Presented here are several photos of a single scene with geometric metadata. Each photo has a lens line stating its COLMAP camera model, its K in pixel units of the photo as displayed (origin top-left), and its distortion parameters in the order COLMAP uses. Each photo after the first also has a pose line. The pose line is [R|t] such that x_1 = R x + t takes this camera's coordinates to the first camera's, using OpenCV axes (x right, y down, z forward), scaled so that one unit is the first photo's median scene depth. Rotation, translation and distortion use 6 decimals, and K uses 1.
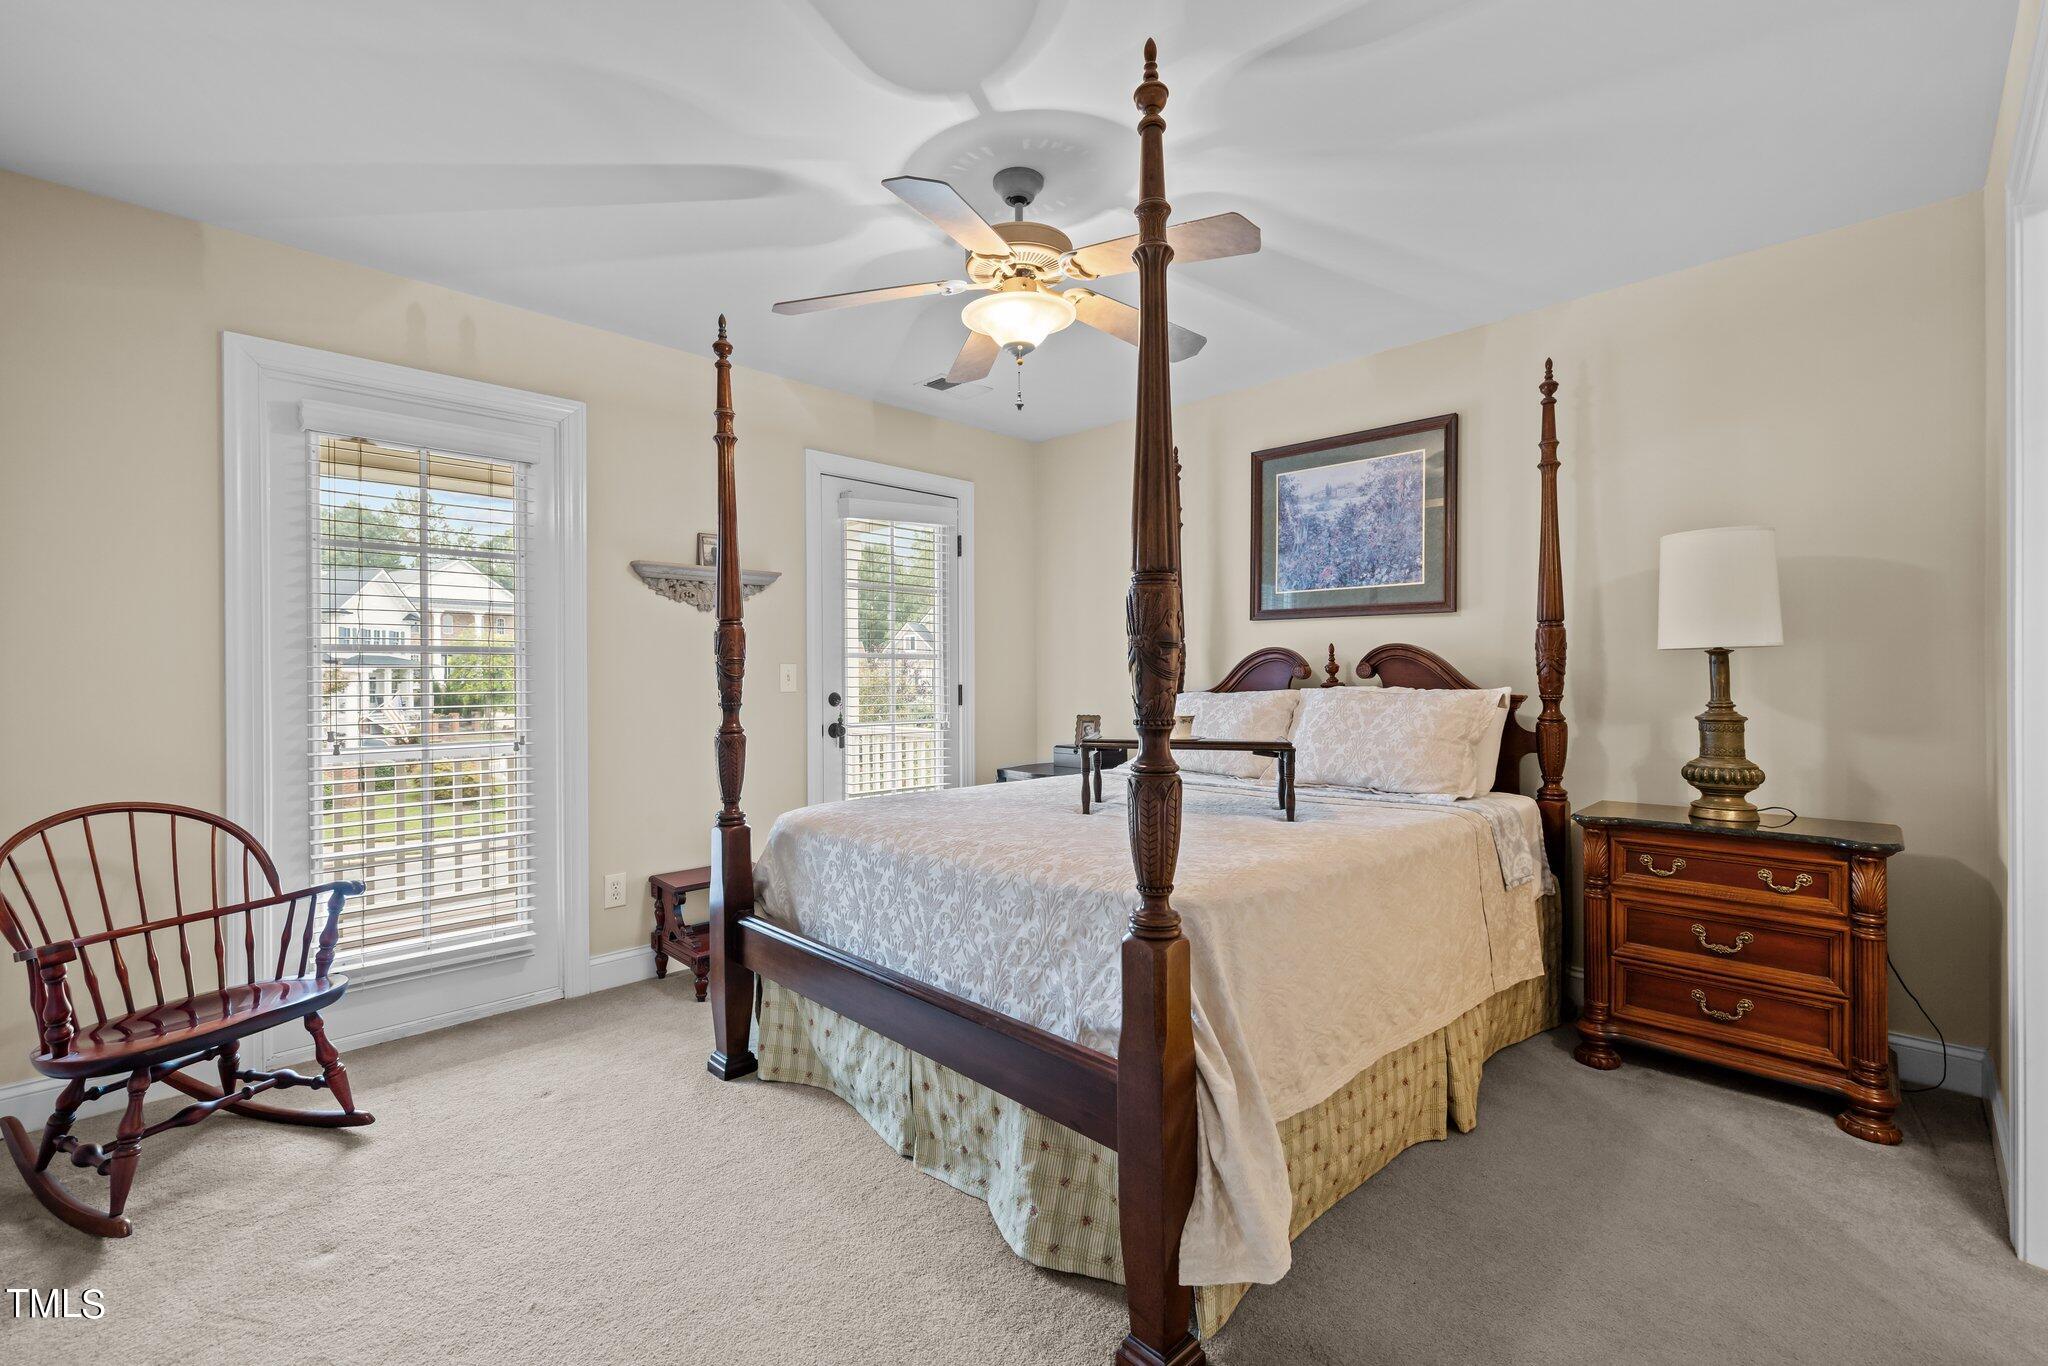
lens RADIAL K [[873.4, 0, 1023.0], [0, 873.4, 681.1], [0, 0, 1]] dist [0.001792, 0.000134]
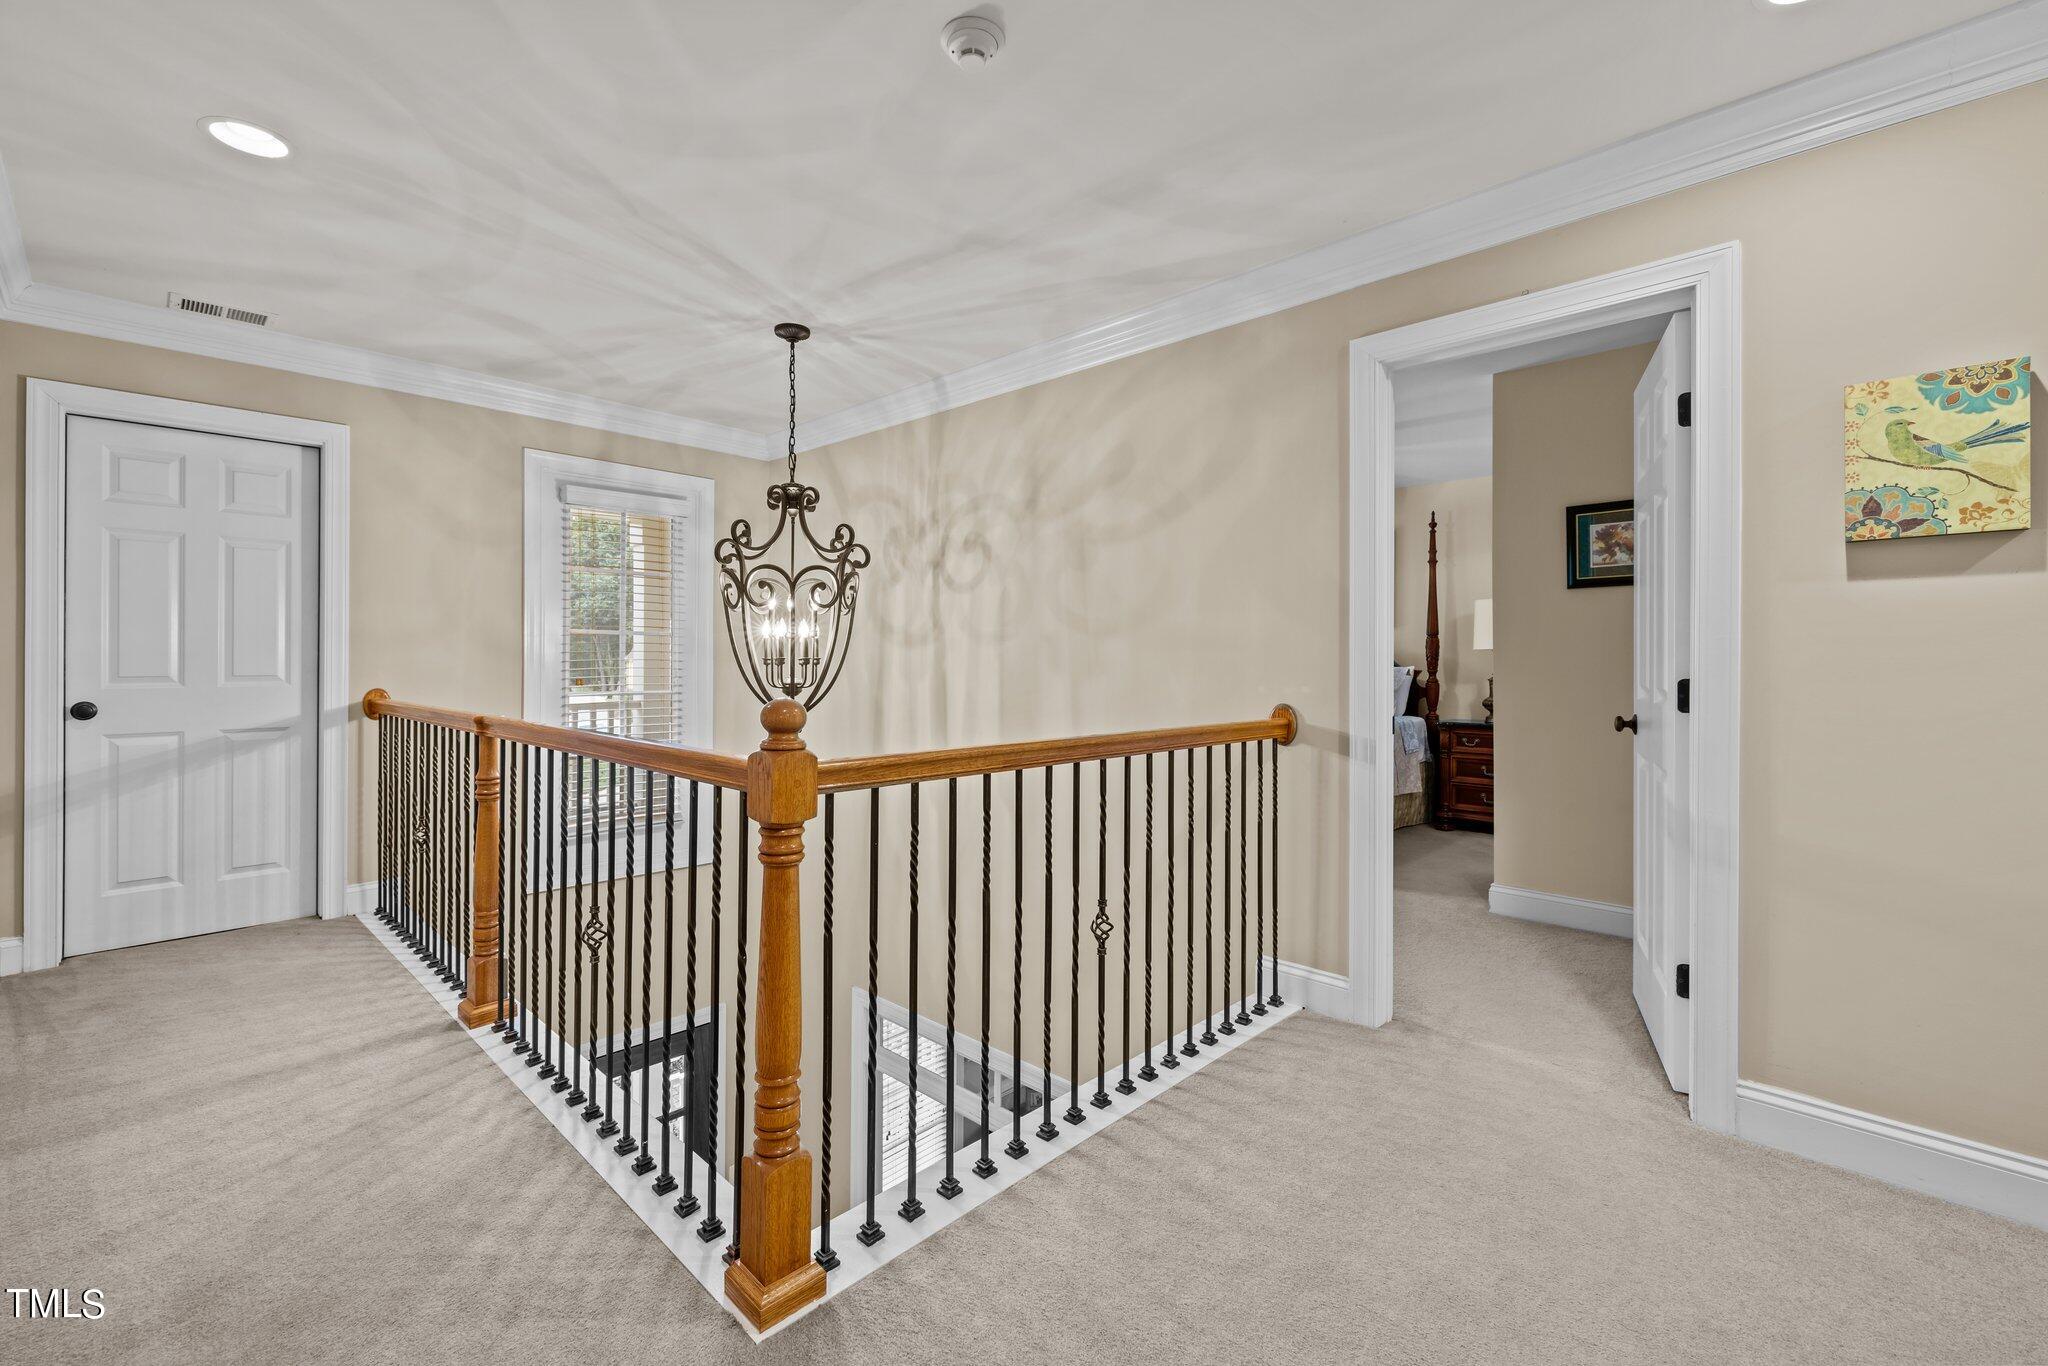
lens RADIAL K [[873.4, 0, 1024.1], [0, 873.4, 654.6], [0, 0, 1]] dist [0.001792, 0.000134]
pose [[0.999765, 0.009480, 0.019470, -0.435053], [-0.009345, 0.999932, -0.007010, 0.002743], [-0.019535, 0.006827, 0.999786, -1.115500]]
